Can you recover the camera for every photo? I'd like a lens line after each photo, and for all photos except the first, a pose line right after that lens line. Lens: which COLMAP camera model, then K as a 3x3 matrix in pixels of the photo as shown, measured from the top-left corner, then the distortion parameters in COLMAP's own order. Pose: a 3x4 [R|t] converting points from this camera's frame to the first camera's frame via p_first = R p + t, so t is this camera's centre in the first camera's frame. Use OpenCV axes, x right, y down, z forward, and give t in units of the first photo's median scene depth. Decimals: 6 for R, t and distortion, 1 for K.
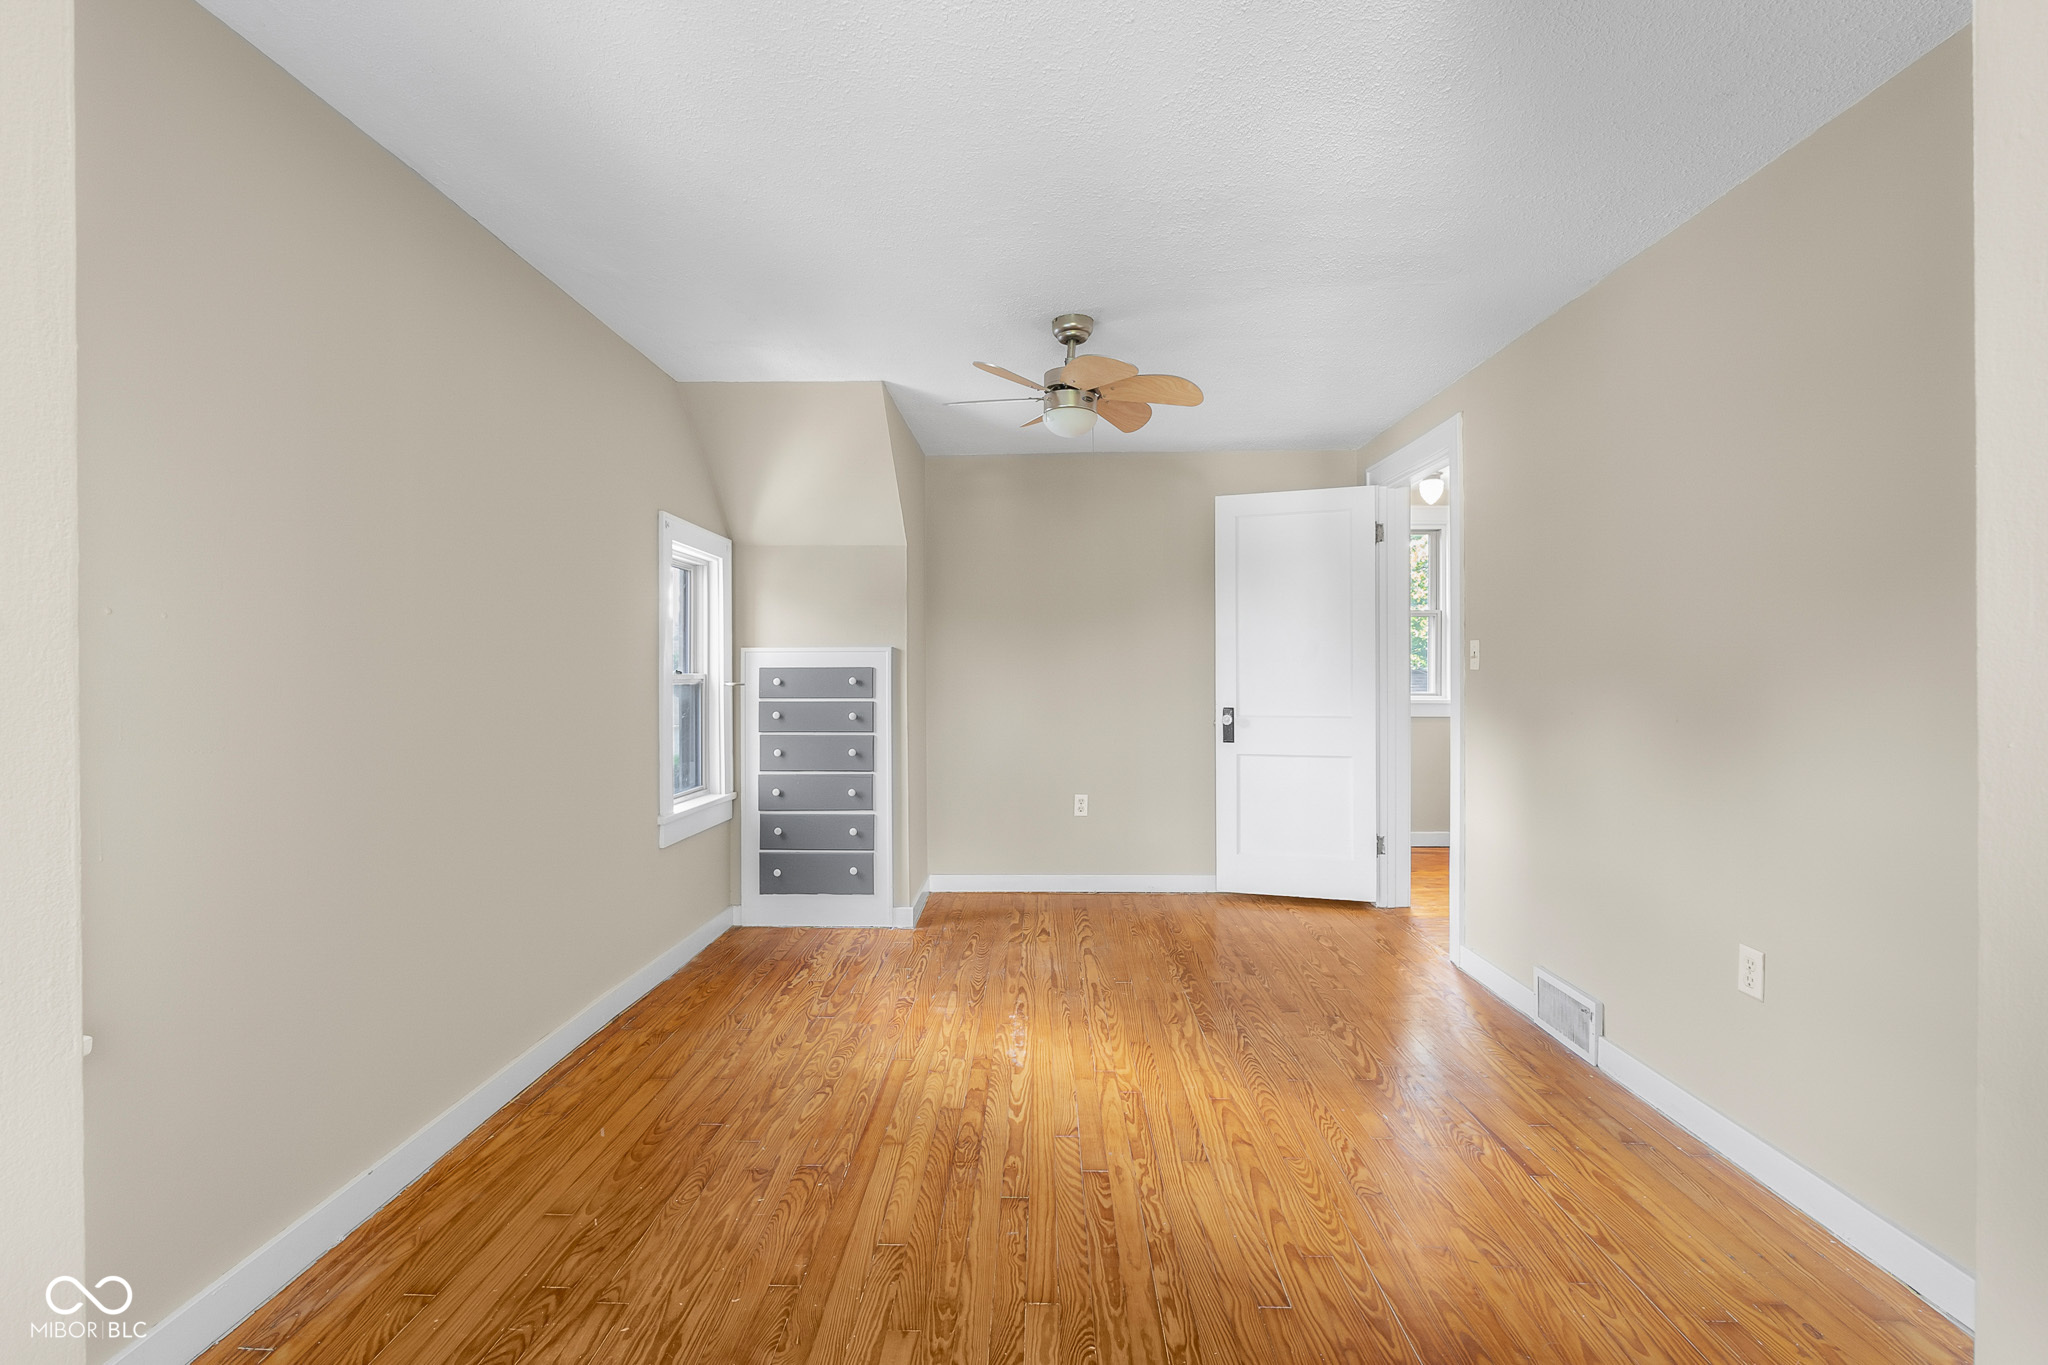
lens RADIAL K [[933.3, 0, 1024.0], [0, 933.3, 682.5], [0, 0, 1]] dist [-0.001955, 0.000059]
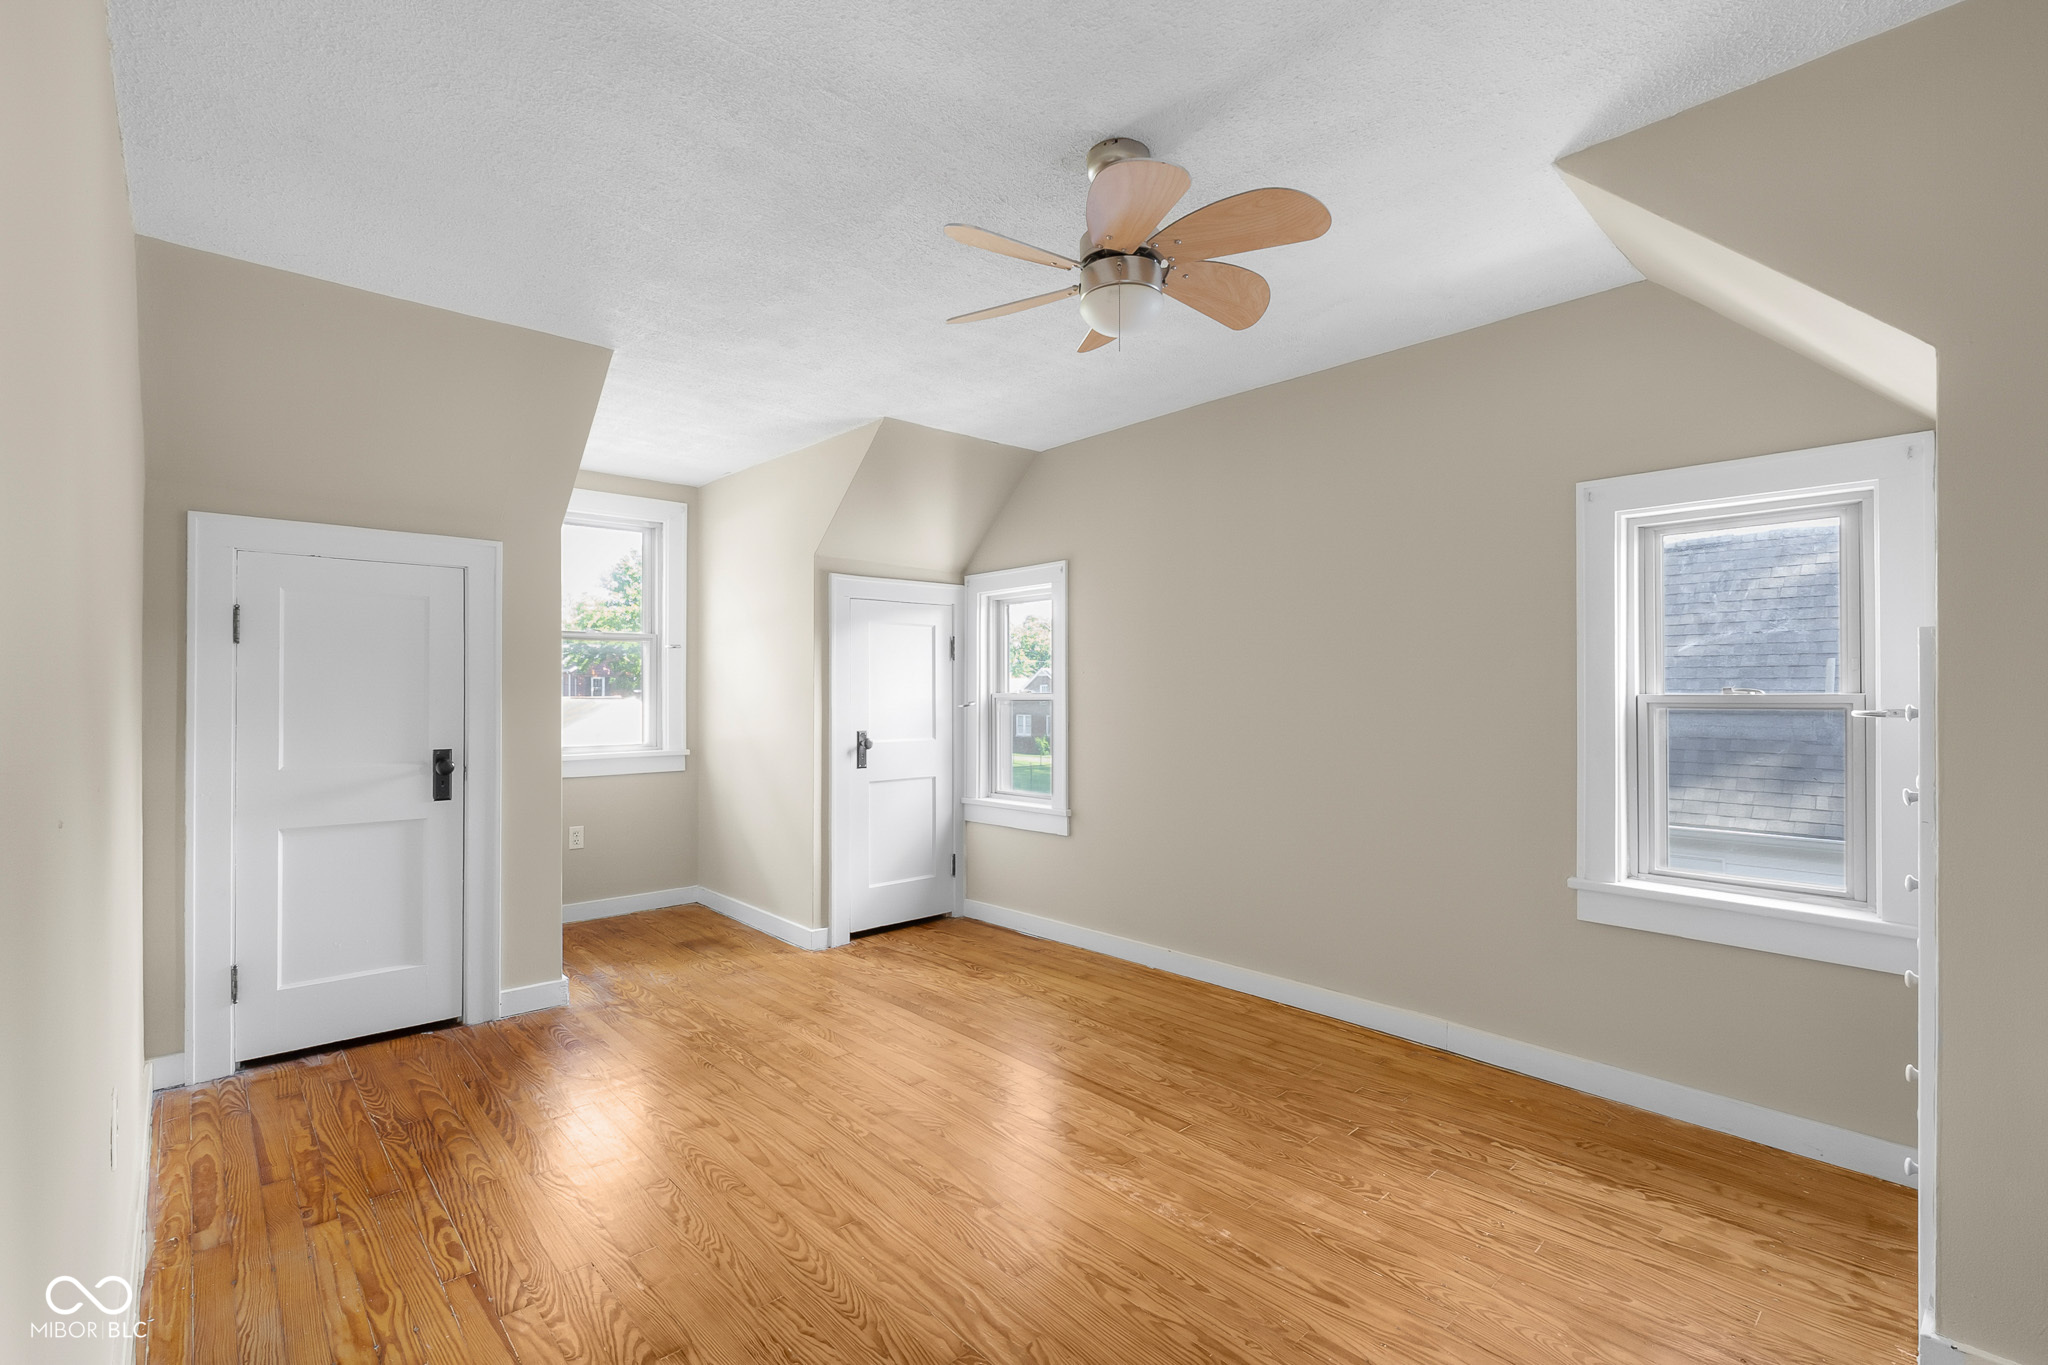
lens RADIAL K [[933.3, 0, 1024.0], [0, 933.3, 682.5], [0, 0, 1]] dist [-0.001955, 0.000059]
pose [[-0.734315, -0.002277, -0.678805, 0.607131], [-0.002483, 0.999997, -0.000669, -0.022970], [0.678805, 0.001194, -0.734318, 1.591788]]
